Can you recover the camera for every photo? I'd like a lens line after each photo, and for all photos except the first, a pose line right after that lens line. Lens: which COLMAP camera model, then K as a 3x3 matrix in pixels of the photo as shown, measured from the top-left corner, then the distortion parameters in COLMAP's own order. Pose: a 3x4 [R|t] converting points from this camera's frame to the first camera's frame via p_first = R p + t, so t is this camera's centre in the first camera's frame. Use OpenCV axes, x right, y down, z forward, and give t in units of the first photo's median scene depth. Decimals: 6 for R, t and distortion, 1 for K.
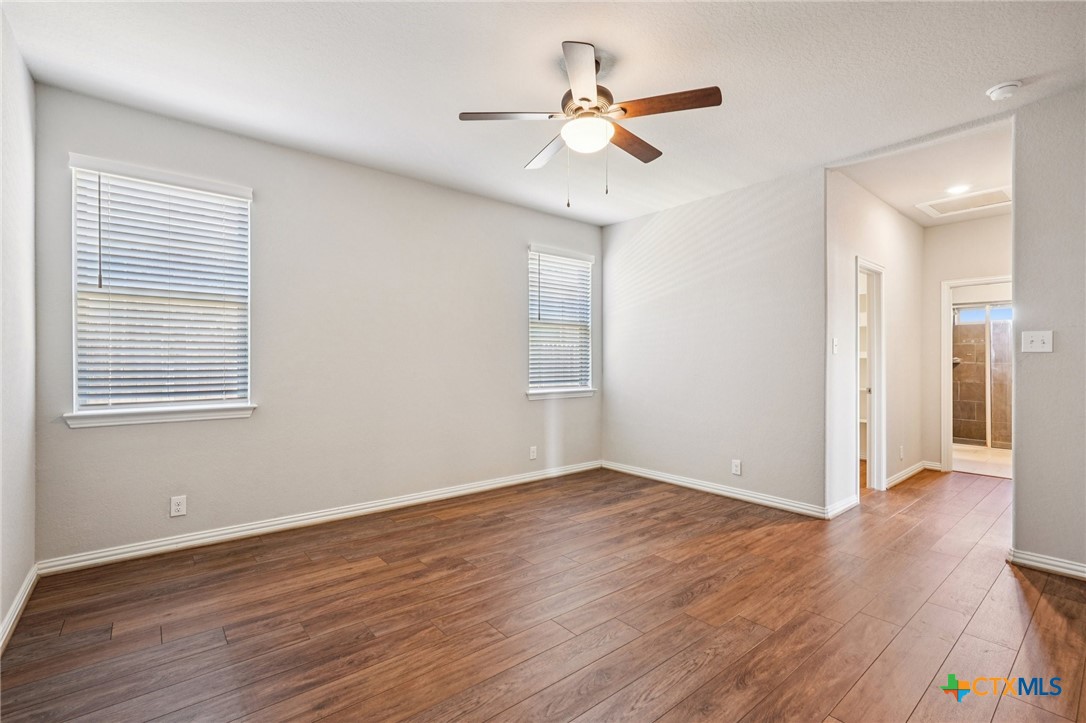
lens RADIAL K [[485.0, 0, 540.9], [0, 485.0, 361.1], [0, 0, 1]] dist [-0.021876, 0.011676]
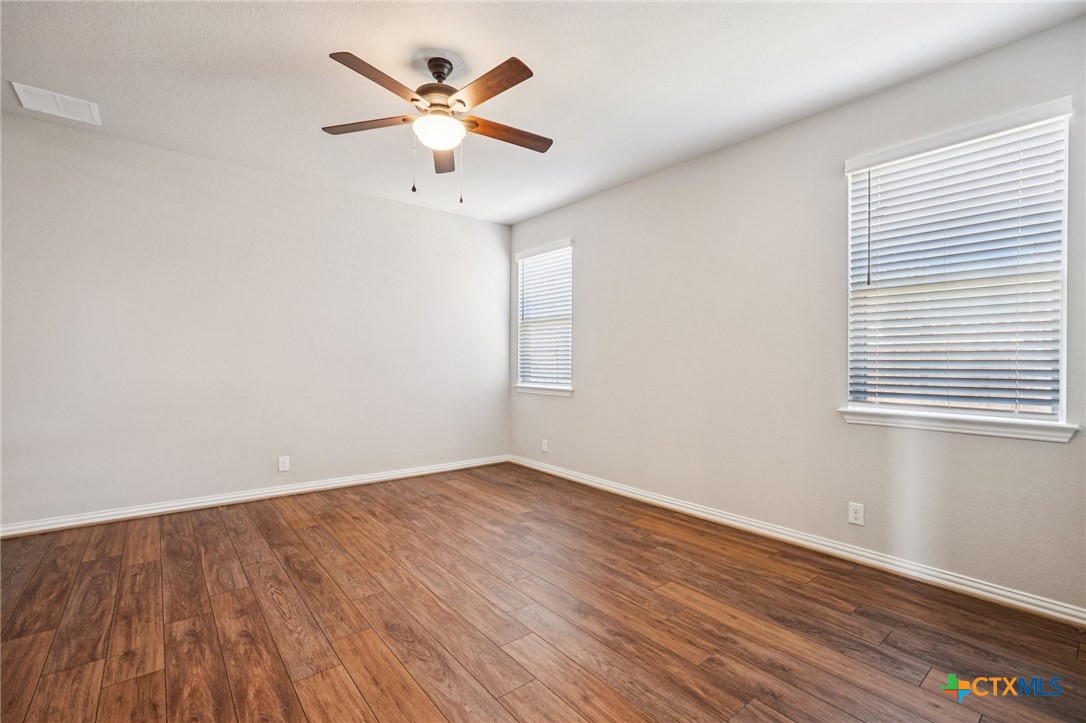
lens RADIAL K [[485.0, 0, 540.9], [0, 485.0, 361.1], [0, 0, 1]] dist [-0.021876, 0.011676]
pose [[-0.005071, -0.002481, -0.999984, 0.806330], [-0.007304, 0.999970, -0.002444, 0.014164], [0.999960, 0.007292, -0.005089, 0.885289]]
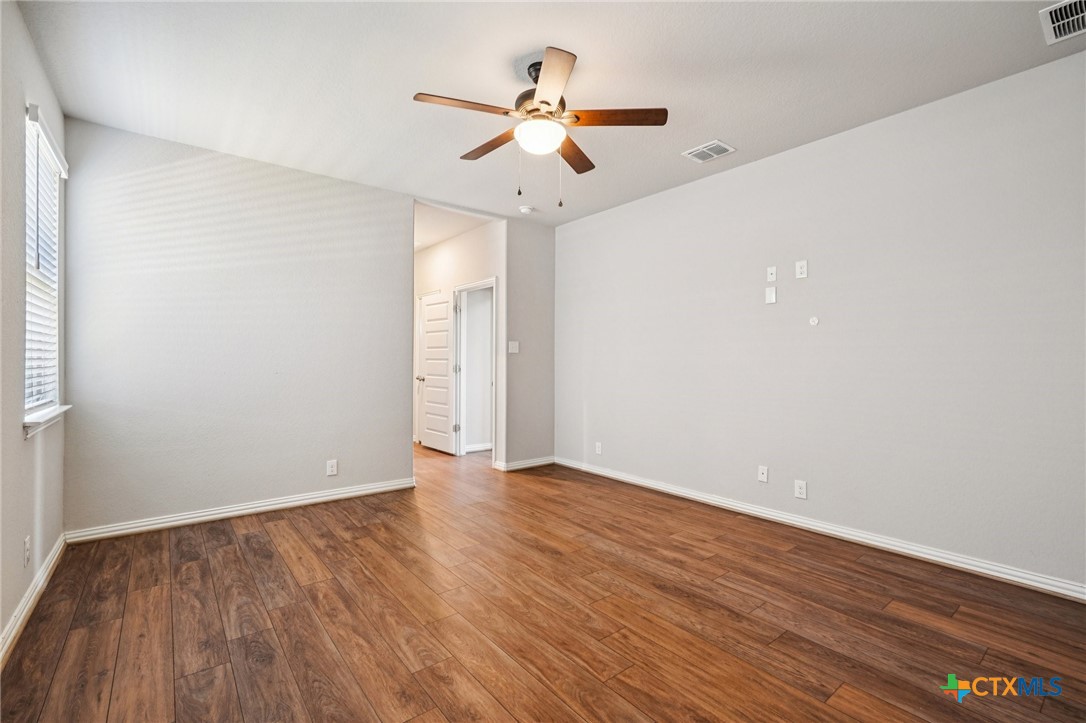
lens RADIAL K [[485.0, 0, 540.9], [0, 485.0, 361.1], [0, 0, 1]] dist [-0.021876, 0.011676]
pose [[0.018986, -0.005266, 0.999806, -0.664112], [-0.005065, 0.999973, 0.005363, 0.003668], [-0.999807, -0.005166, 0.018959, 0.709253]]
